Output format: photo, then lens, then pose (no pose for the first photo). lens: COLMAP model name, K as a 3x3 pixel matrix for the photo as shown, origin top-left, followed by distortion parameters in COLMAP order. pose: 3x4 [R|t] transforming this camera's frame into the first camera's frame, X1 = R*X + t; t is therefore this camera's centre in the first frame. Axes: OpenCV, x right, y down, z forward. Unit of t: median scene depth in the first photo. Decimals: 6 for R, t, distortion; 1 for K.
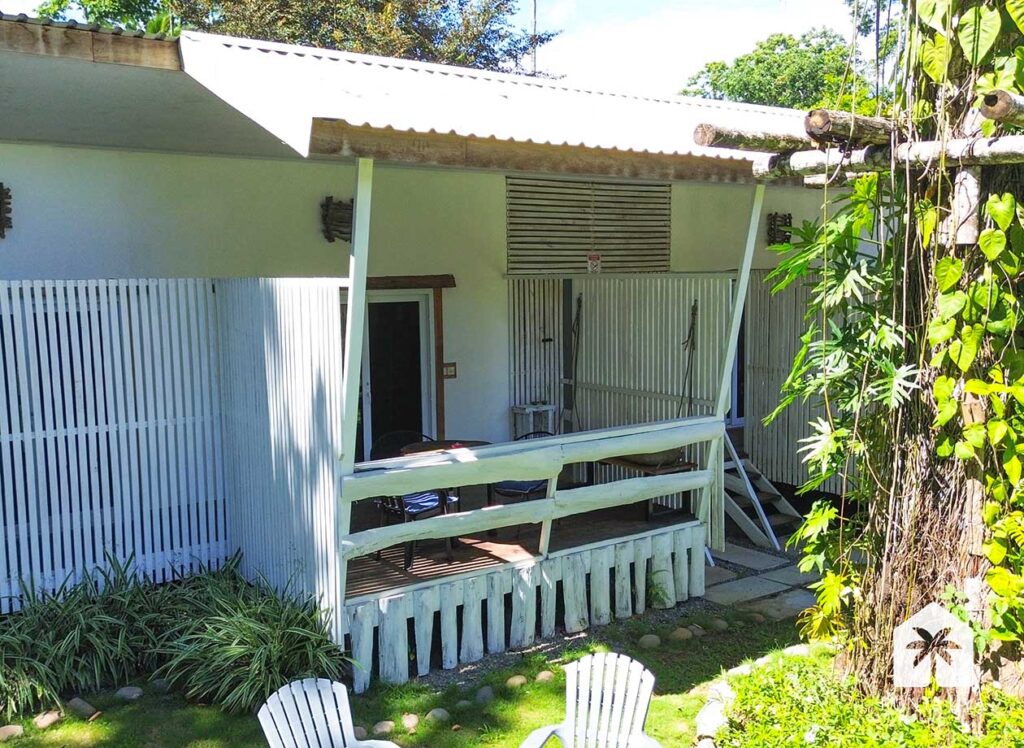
lens RADIAL K [[847.6, 0, 512.0], [0, 847.6, 375.6], [0, 0, 1]] dist [0.051857, 0.001822]
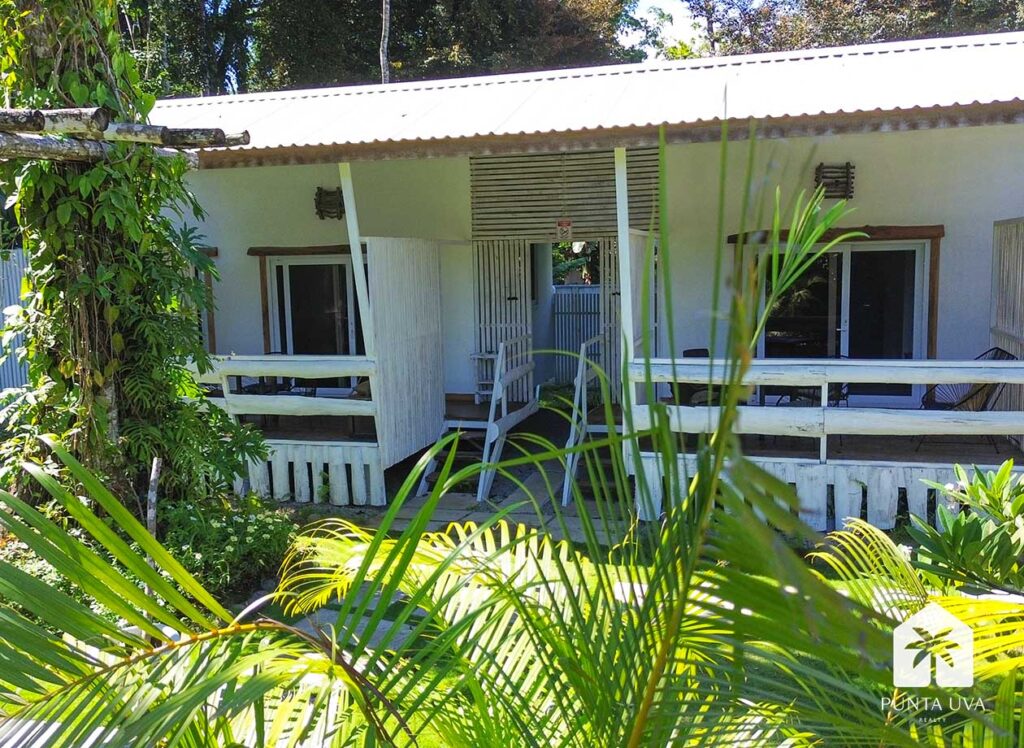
lens RADIAL K [[947.2, 0, 522.5], [0, 947.2, 373.0], [0, 0, 1]] dist [0.030489, 0.000000]
pose [[0.675579, 0.100905, -0.730350, 0.997144], [-0.067700, 0.994895, 0.074831, -0.038765], [0.734173, -0.001109, 0.678962, 0.151768]]
